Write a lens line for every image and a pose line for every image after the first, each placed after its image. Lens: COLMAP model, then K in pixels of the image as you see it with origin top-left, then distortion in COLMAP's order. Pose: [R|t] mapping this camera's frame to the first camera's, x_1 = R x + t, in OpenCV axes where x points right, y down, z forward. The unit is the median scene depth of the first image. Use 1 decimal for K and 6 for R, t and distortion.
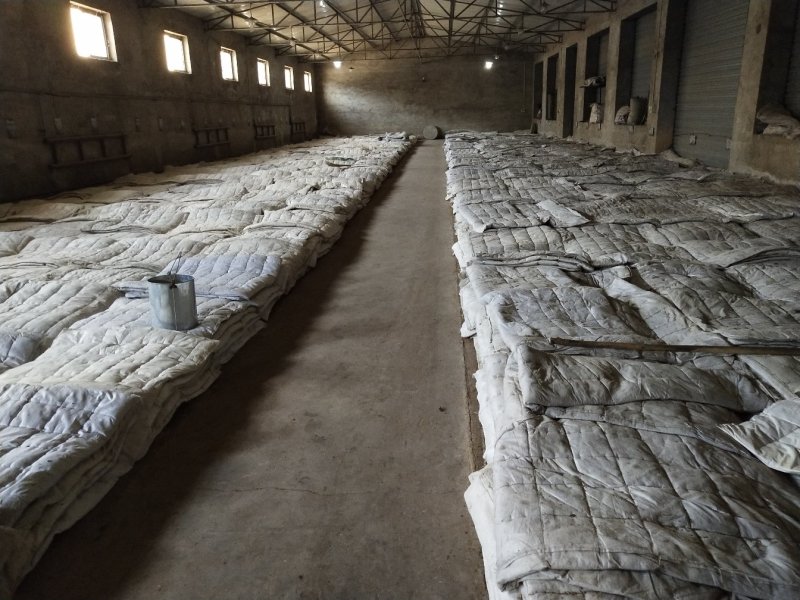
lens RADIAL K [[631.7, 0, 400.0], [0, 631.7, 300.0], [0, 0, 1]] dist [-0.003034, 0.064511]
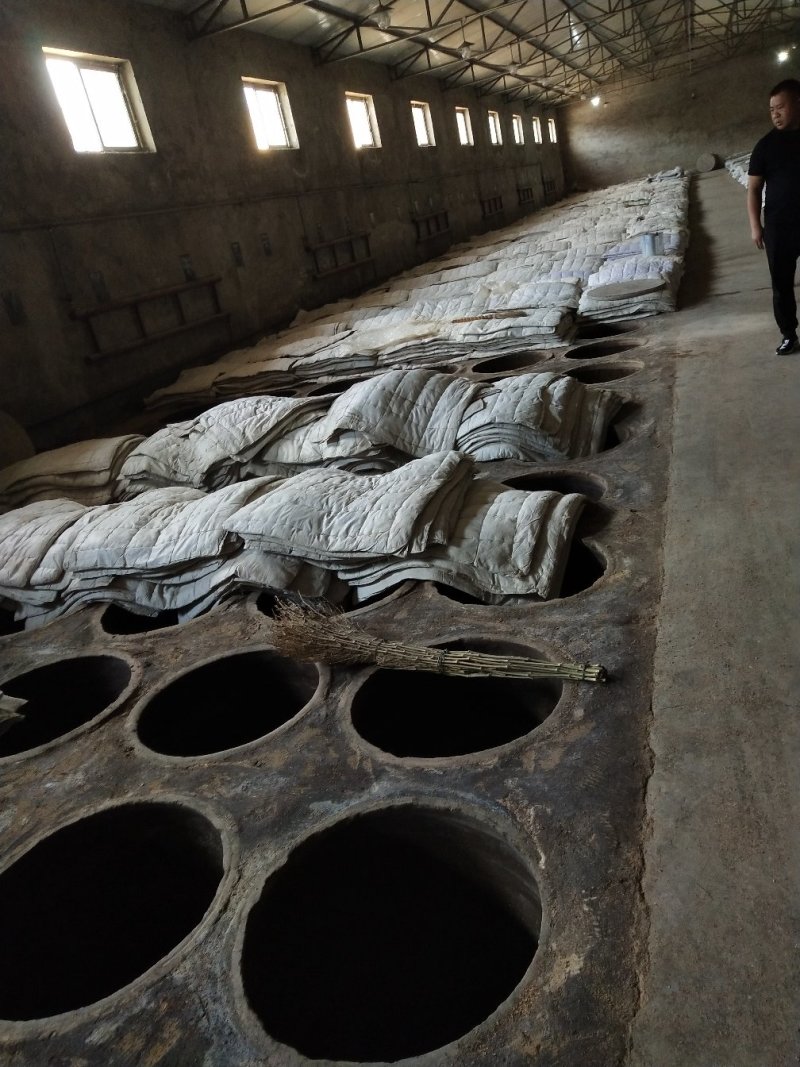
lens RADIAL K [[842.6, 0, 400.0], [0, 842.6, 533.5], [0, 0, 1]] dist [-0.003034, 0.064511]
pose [[0.954081, -0.070814, -0.291057, -0.044358], [0.102800, 0.990049, 0.096099, 0.062887], [0.281355, -0.121607, 0.951867, -0.211487]]
